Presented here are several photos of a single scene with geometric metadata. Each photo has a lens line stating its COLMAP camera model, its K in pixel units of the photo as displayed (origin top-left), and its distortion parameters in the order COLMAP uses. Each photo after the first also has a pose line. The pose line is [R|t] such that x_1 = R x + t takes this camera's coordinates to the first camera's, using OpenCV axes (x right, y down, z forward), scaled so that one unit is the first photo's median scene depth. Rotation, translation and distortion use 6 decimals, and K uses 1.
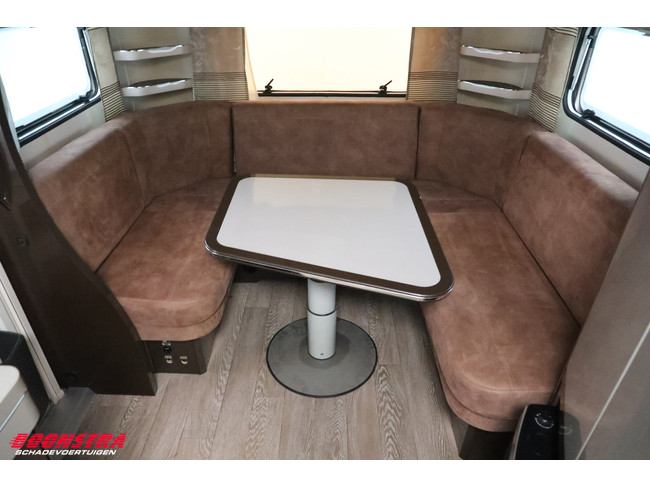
lens RADIAL K [[439.3, 0, 324.7], [0, 439.3, 244.0], [0, 0, 1]] dist [-0.059515, -0.000946]
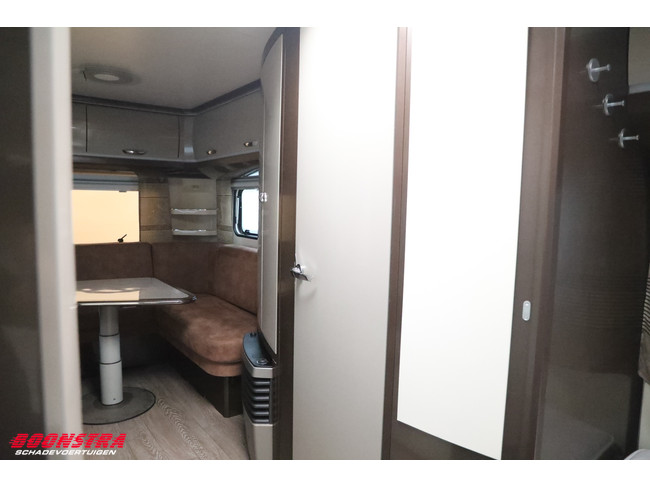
lens RADIAL K [[439.3, 0, 324.6], [0, 439.3, 243.5], [0, 0, 1]] dist [-0.059515, -0.000946]
pose [[0.793385, -0.046653, 0.606930, -0.259076], [0.311446, 0.887783, -0.338883, 0.448368], [-0.523013, 0.457891, 0.718884, -0.492873]]
